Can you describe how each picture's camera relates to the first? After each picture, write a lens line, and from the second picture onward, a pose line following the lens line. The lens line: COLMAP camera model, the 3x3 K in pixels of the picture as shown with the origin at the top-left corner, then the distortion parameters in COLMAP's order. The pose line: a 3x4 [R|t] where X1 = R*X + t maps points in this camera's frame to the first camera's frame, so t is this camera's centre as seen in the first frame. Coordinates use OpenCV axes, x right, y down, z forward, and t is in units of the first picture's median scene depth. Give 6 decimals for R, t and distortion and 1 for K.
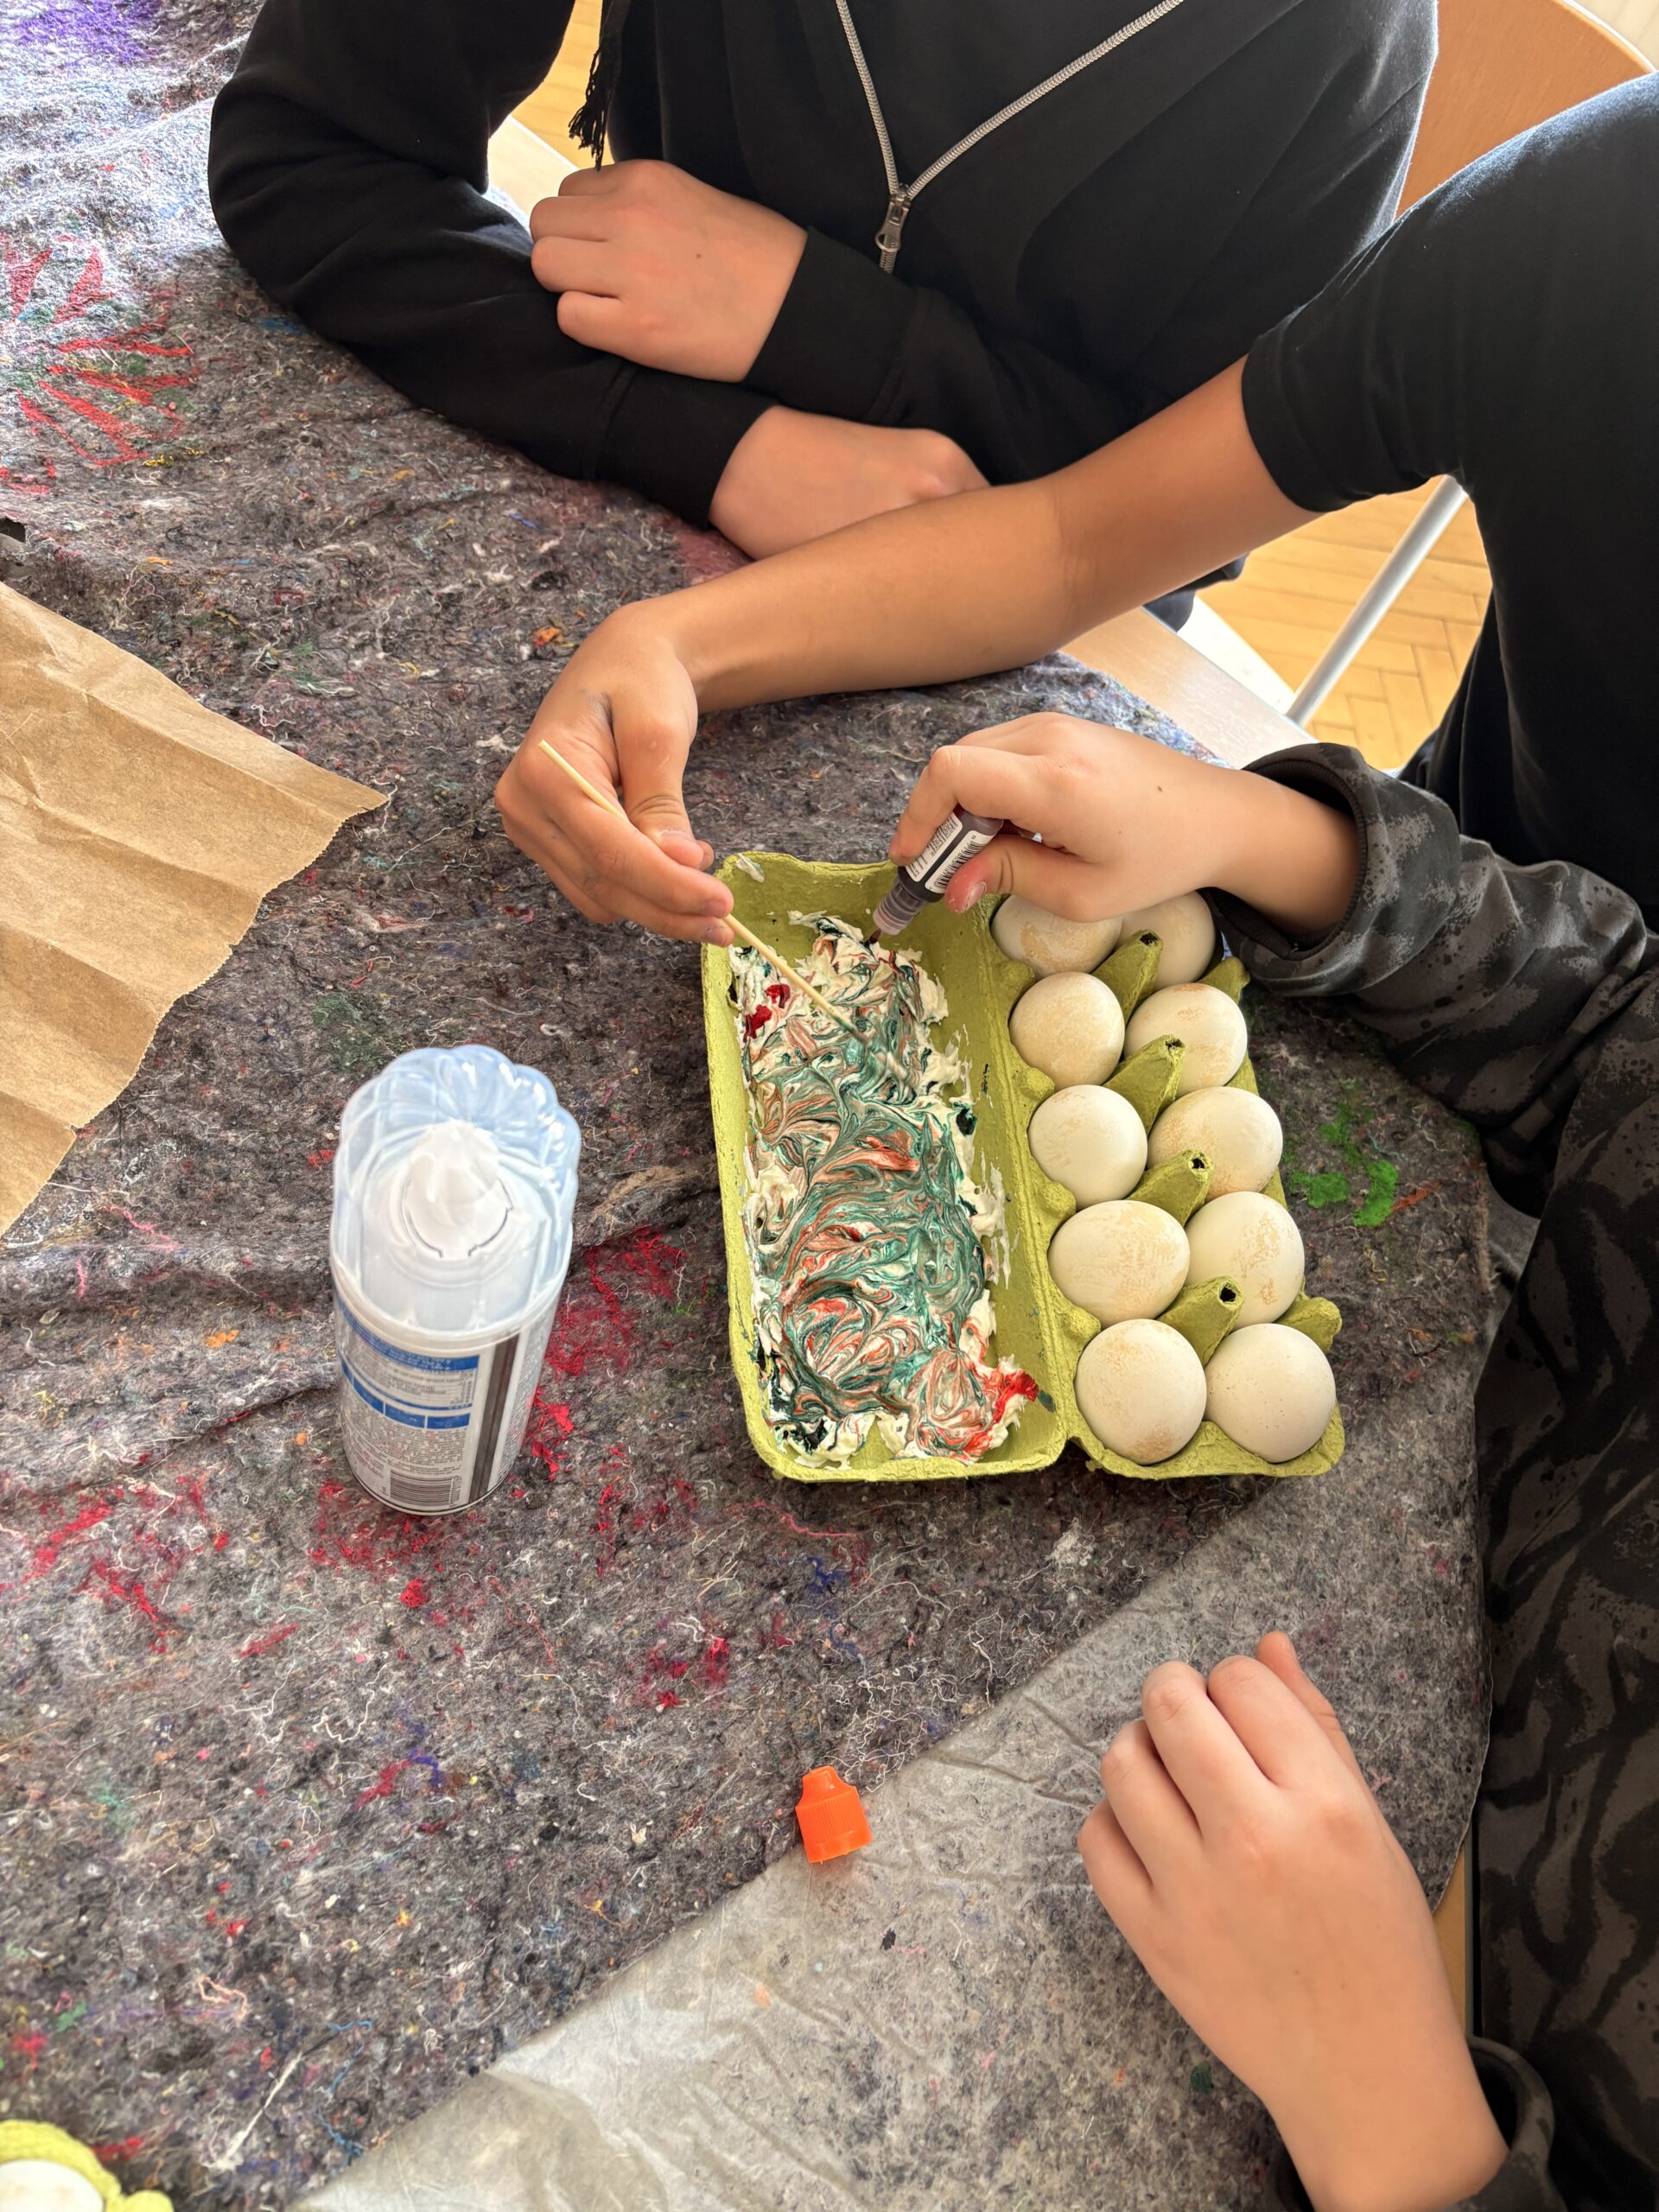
lens RADIAL K [[1730.4, 0, 834.2], [0, 1730.4, 1113.4], [0, 0, 1]] dist [0.009676, -0.027986]
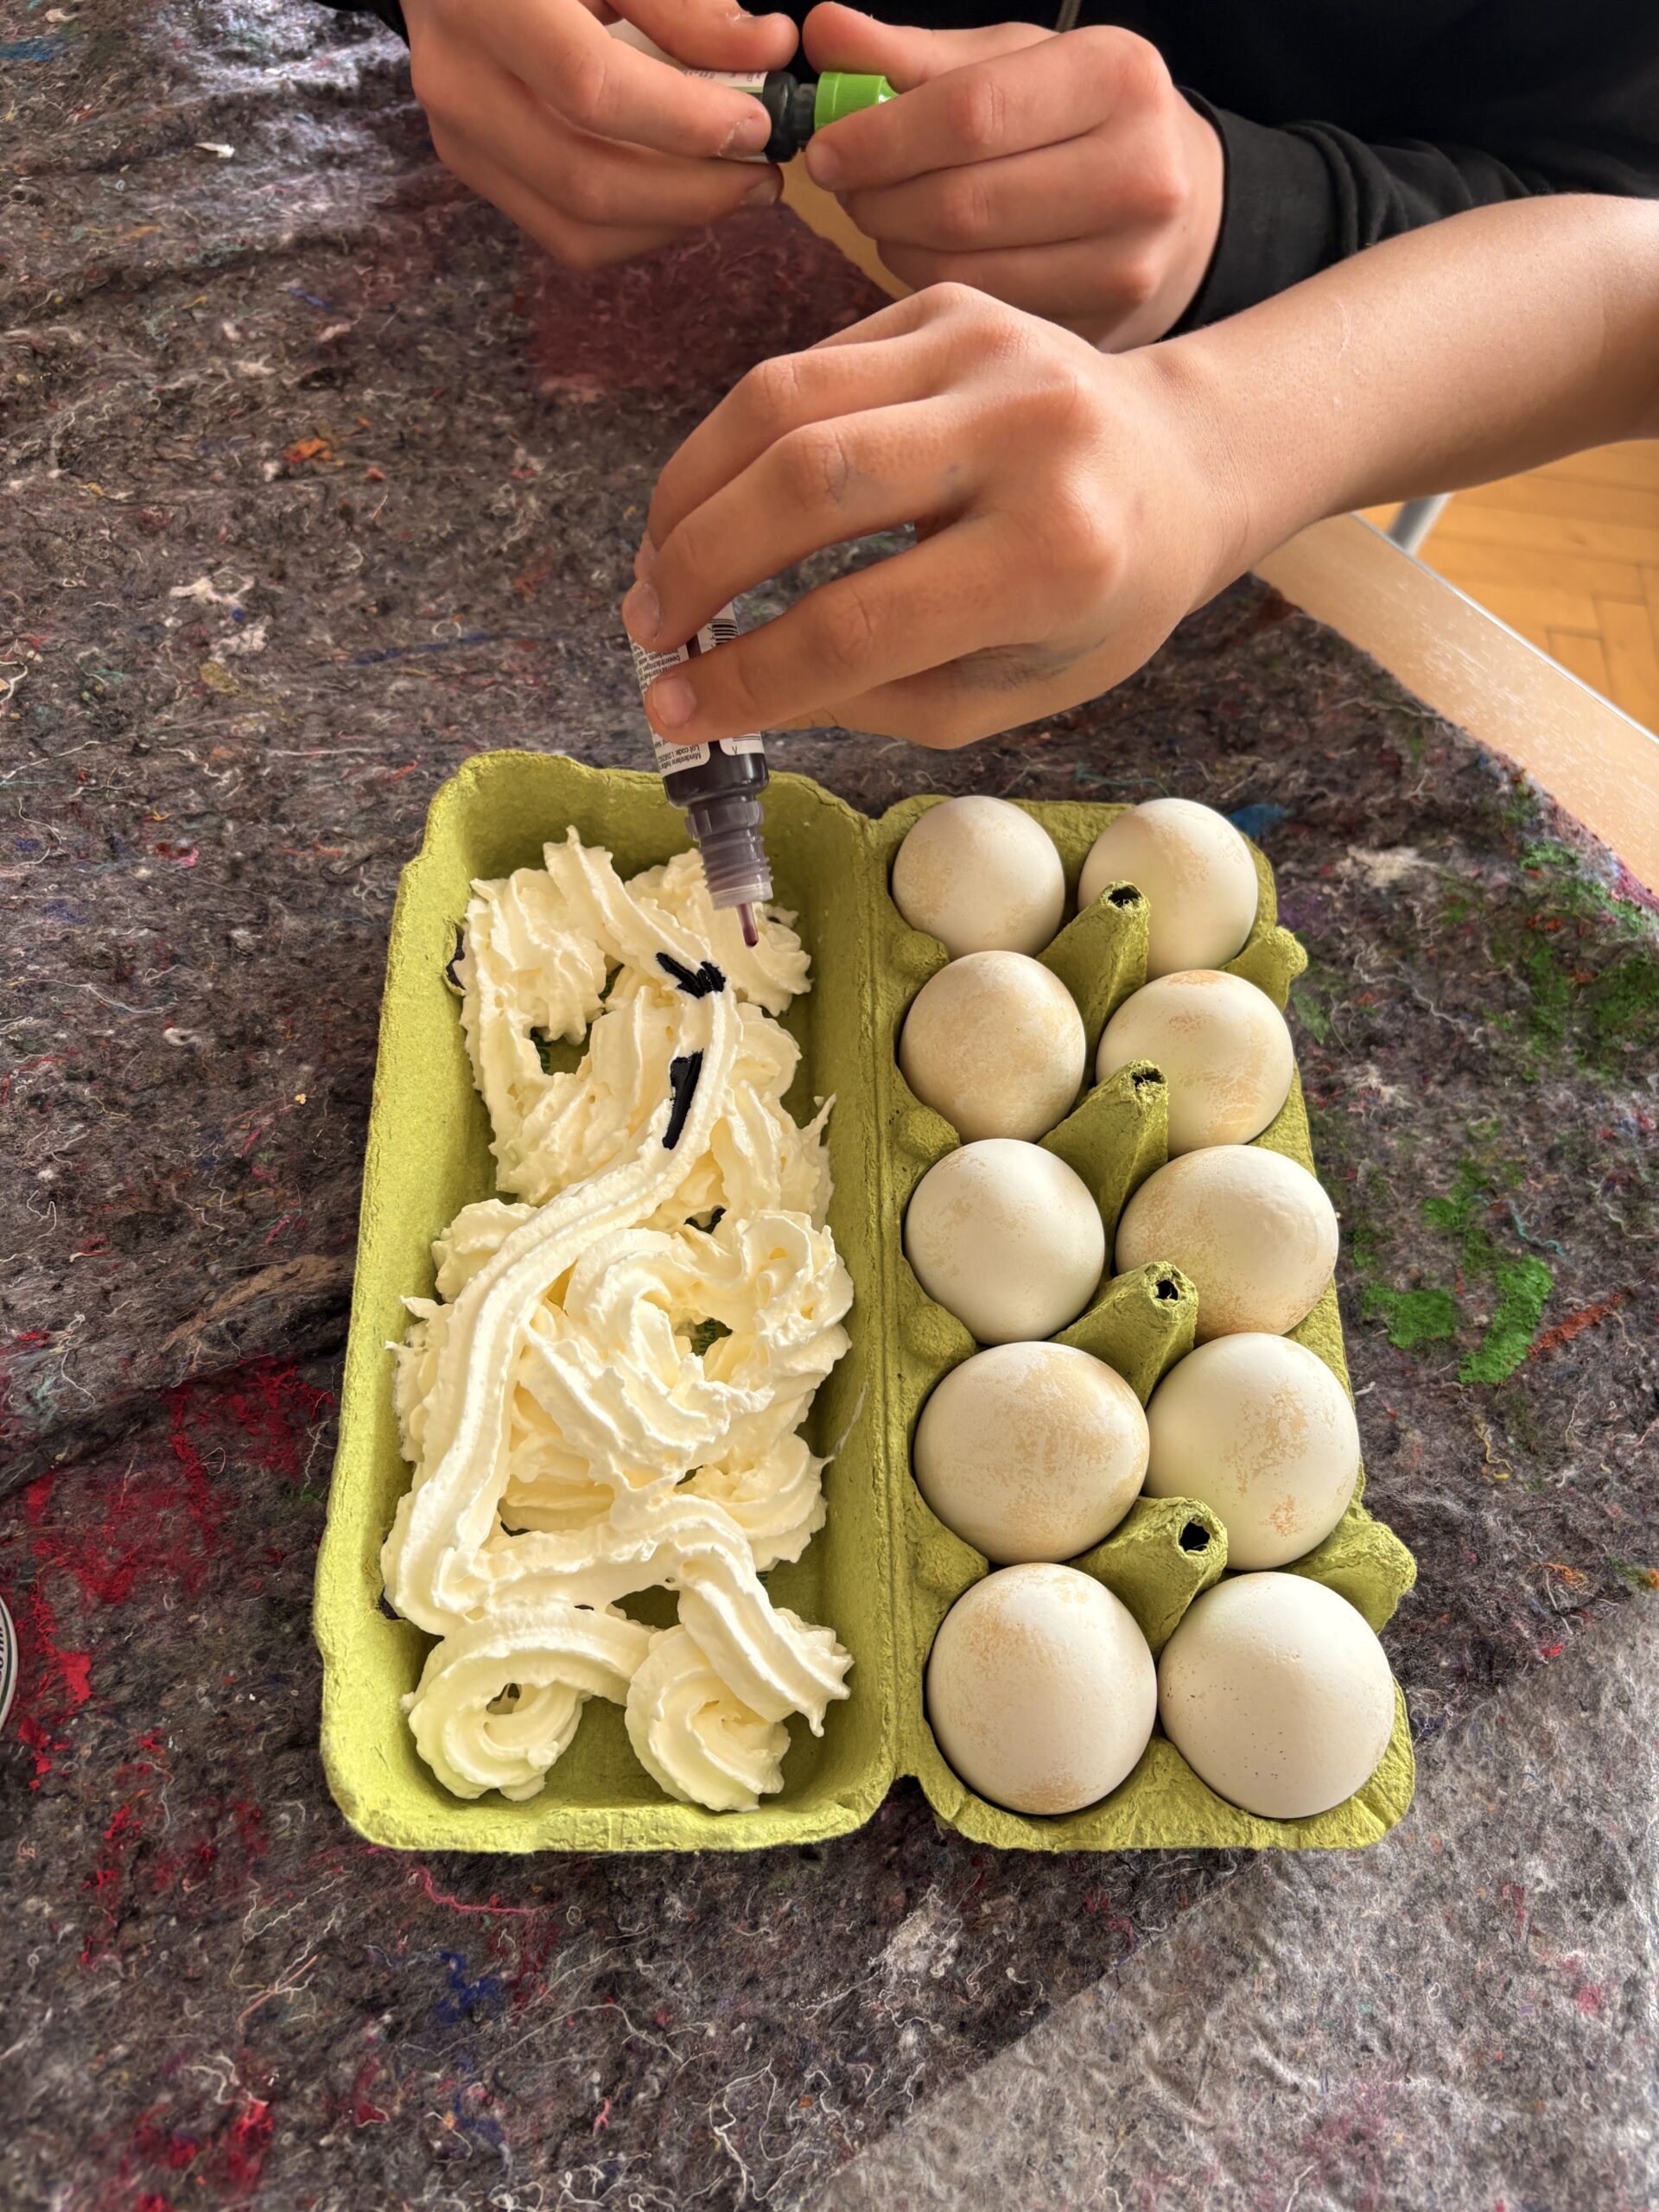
lens RADIAL K [[1730.4, 0, 829.9], [0, 1730.4, 1099.3], [0, 0, 1]] dist [0.009676, -0.027986]
pose [[0.990979, 0.024231, -0.131811, 0.177771], [-0.020769, 0.999404, 0.027579, -0.049685], [0.132401, -0.024592, 0.990891, 0.423946]]
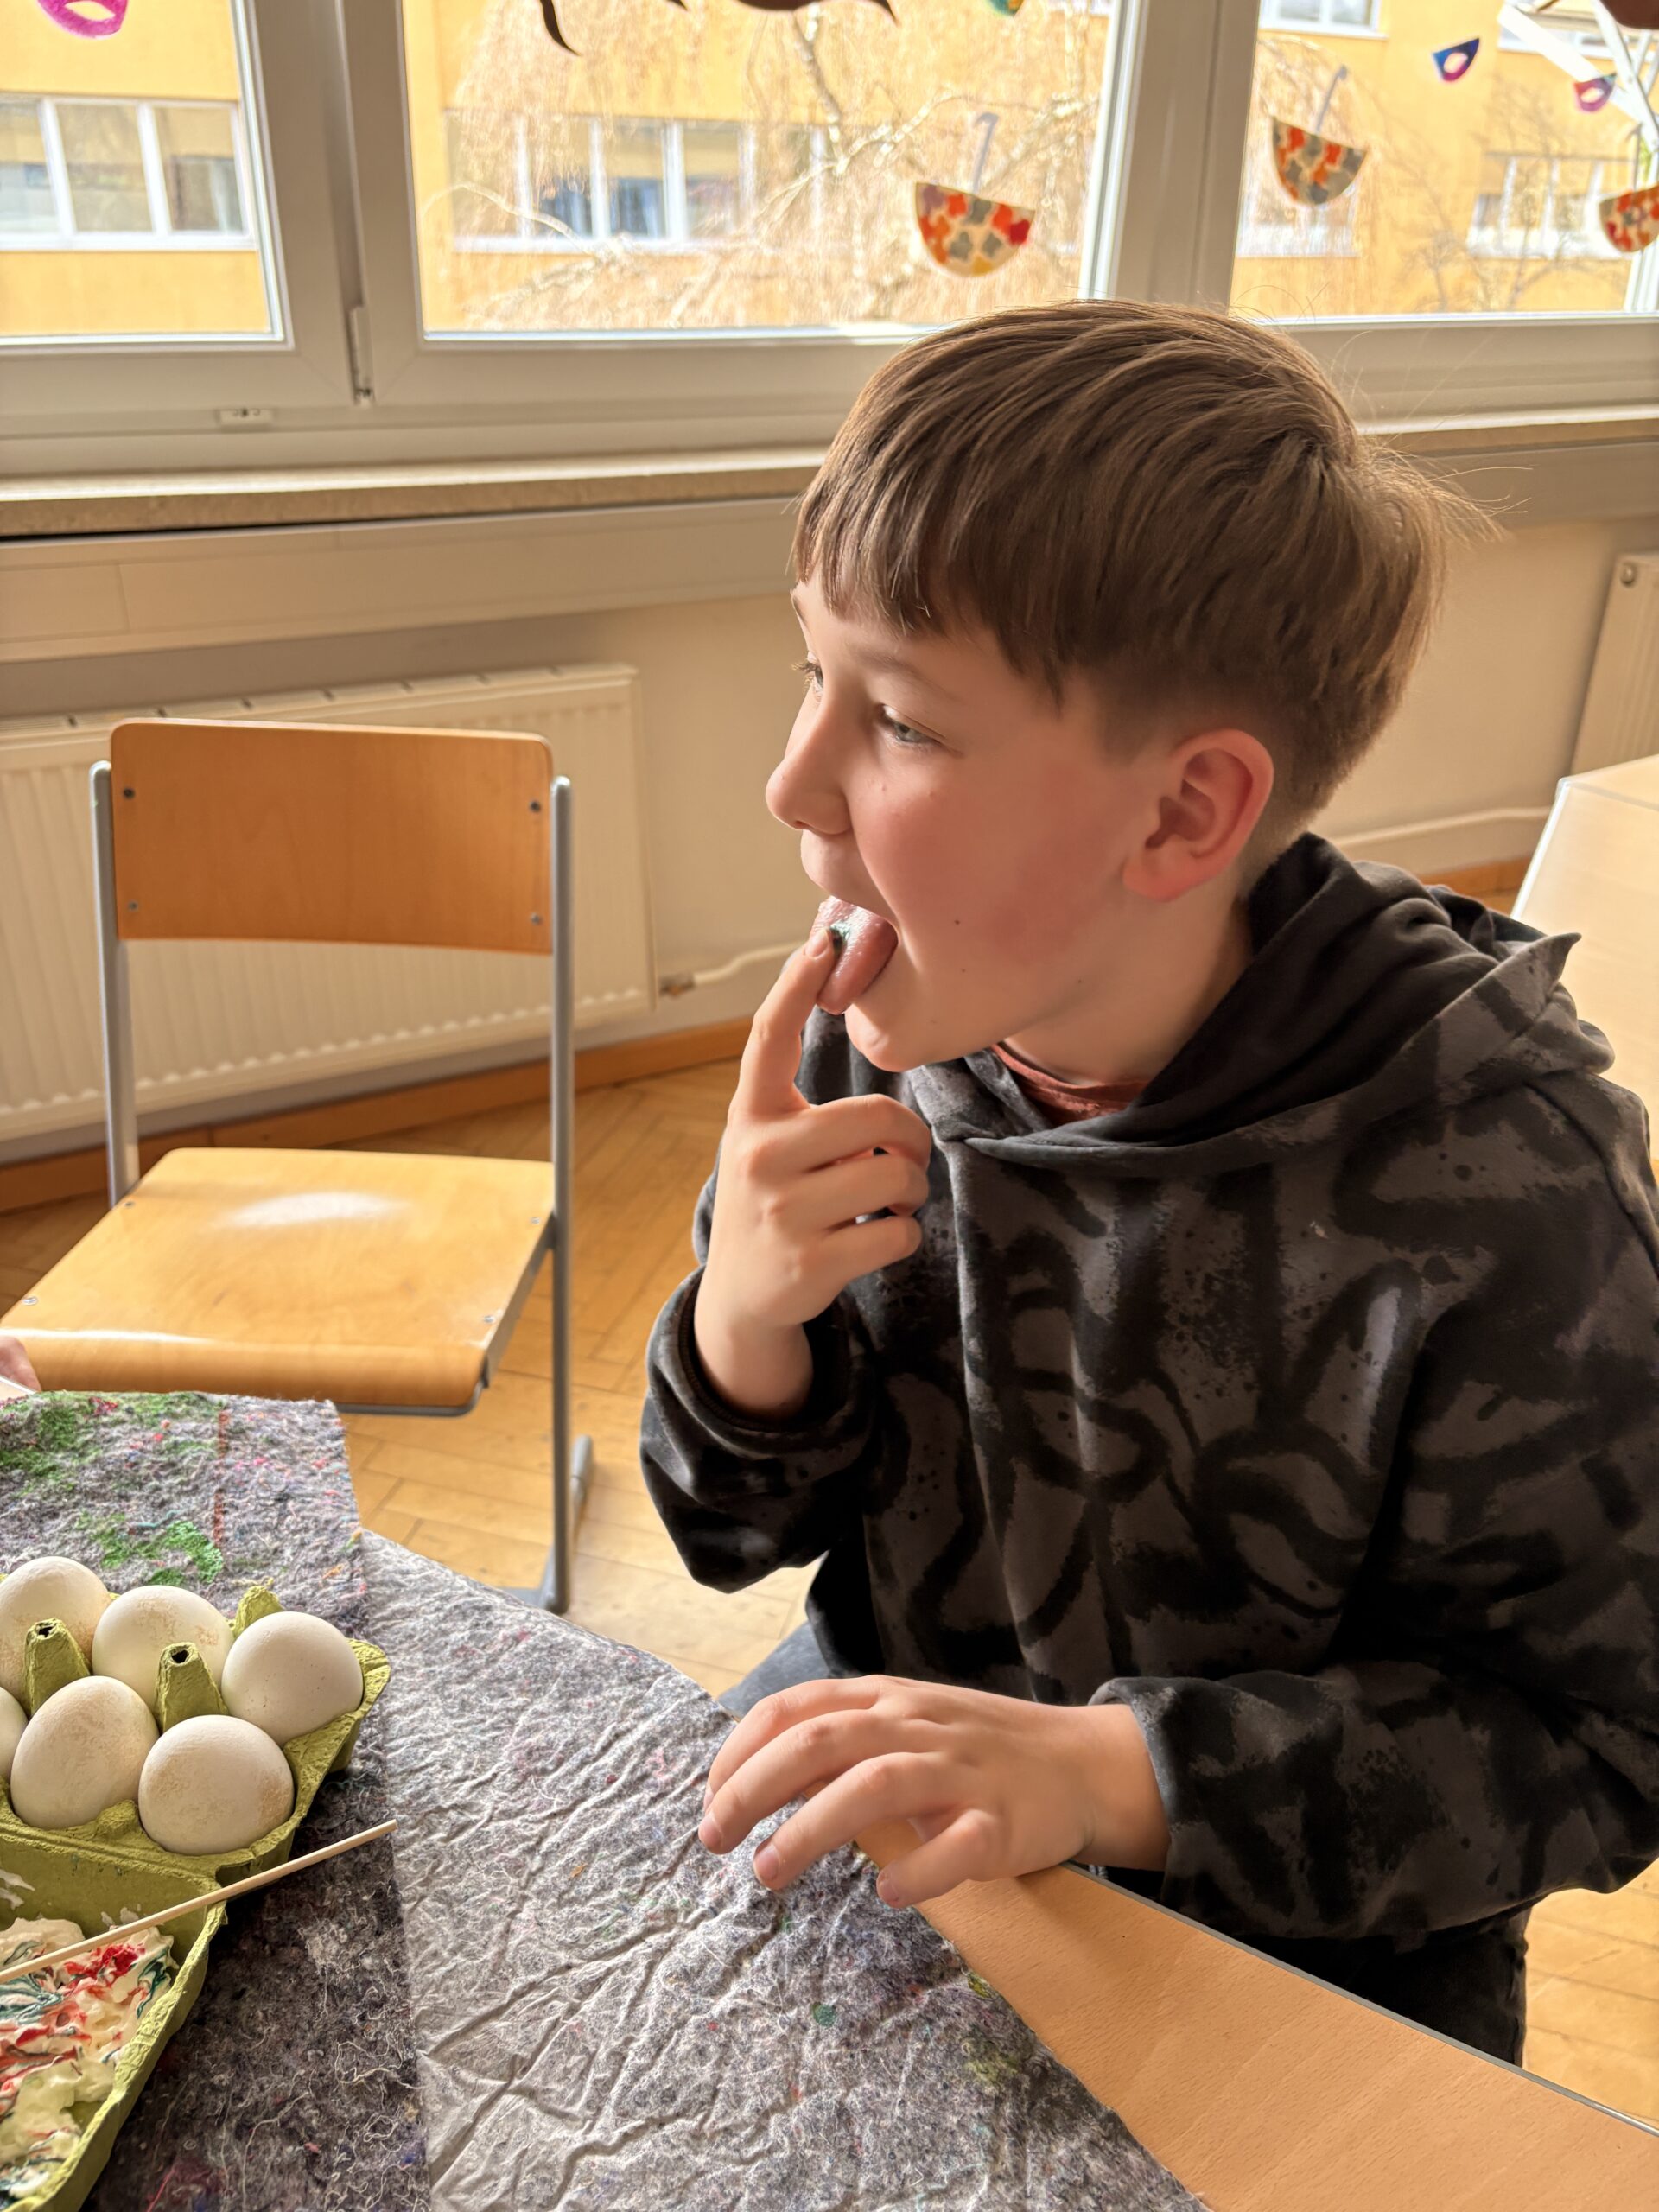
lens RADIAL K [[1730.4, 0, 828.1], [0, 1730.4, 1109.2], [0, 0, 1]] dist [0.009676, -0.027986]
pose [[0.316957, -0.627447, 0.711230, -0.155557], [0.843656, 0.529143, 0.090838, 0.158800], [-0.433339, 0.571242, 0.697065, -0.016550]]
